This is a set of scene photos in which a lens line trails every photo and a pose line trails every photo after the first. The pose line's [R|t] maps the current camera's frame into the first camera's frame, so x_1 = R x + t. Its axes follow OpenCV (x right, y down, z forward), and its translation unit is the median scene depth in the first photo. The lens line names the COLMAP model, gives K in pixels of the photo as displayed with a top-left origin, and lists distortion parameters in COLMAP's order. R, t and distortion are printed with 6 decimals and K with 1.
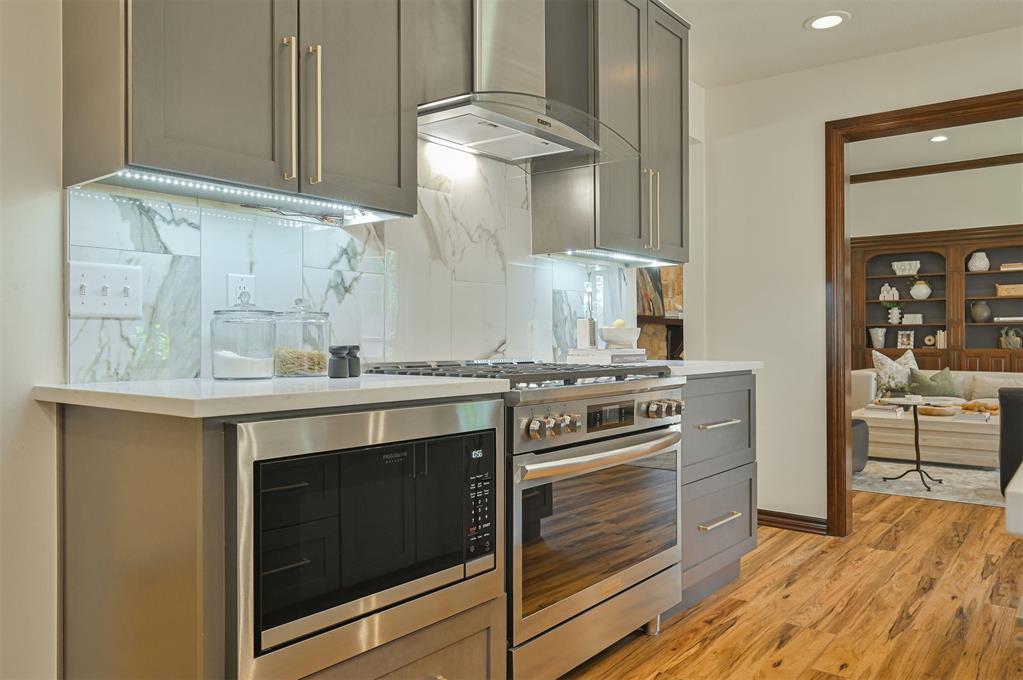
lens RADIAL K [[742.6, 0, 512.9], [0, 742.6, 340.3], [0, 0, 1]] dist [-0.008829, 0.004112]
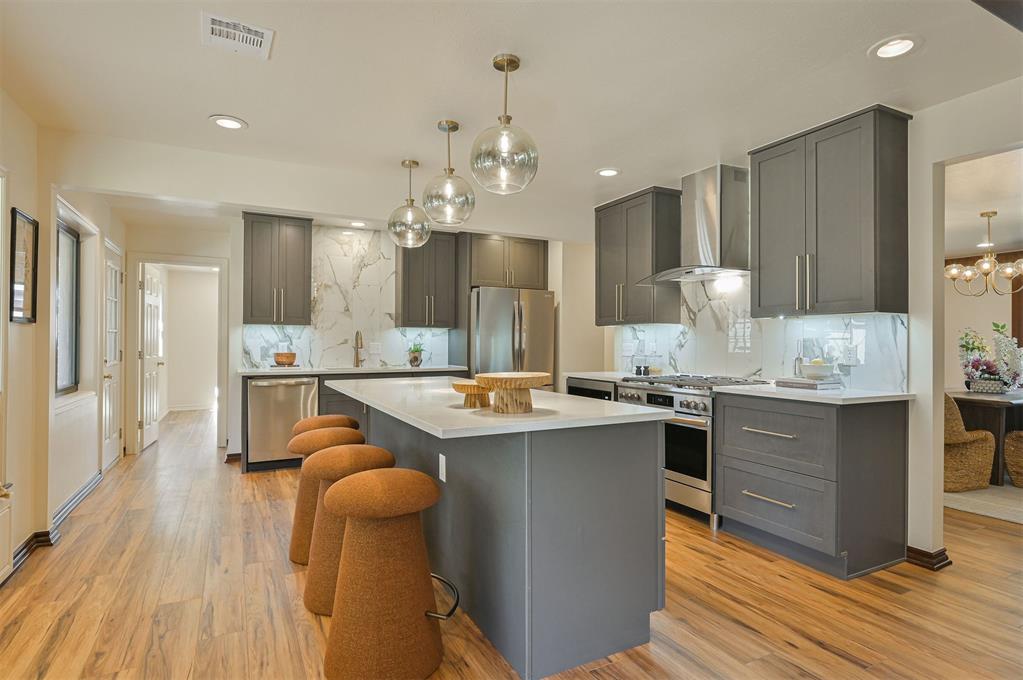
lens RADIAL K [[535.4, 0, 511.2], [0, 535.4, 343.3], [0, 0, 1]] dist [-0.006333, 0.000129]
pose [[-0.416290, -0.002770, -0.909228, 1.633402], [-0.005422, 0.999985, -0.000564, -0.066319], [0.909216, 0.004695, -0.416299, 1.104279]]
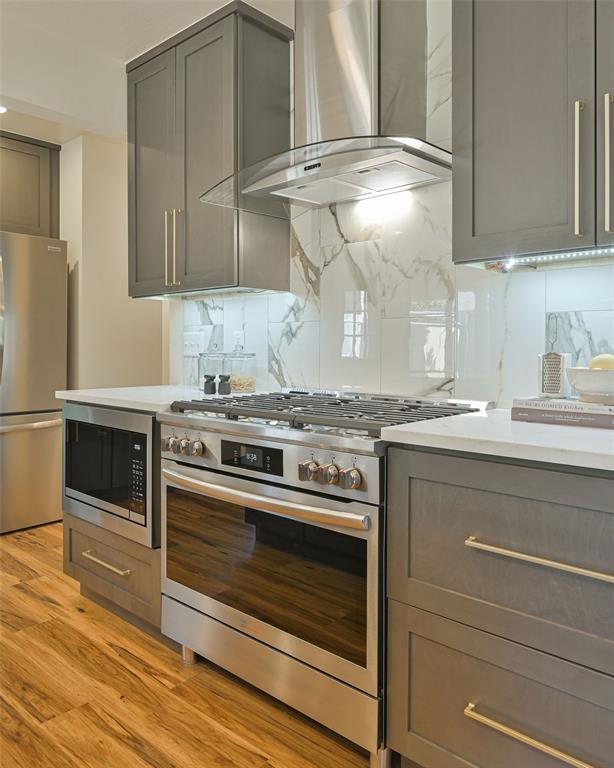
lens RADIAL K [[598.3, 0, 307.2], [0, 598.3, 349.4], [0, 0, 1]] dist [-0.000983, -0.004966]
pose [[-0.067300, 0.006227, -0.997713, 0.808379], [-0.001948, 0.999978, 0.006373, -0.043102], [0.997731, 0.002372, -0.067287, 0.975305]]
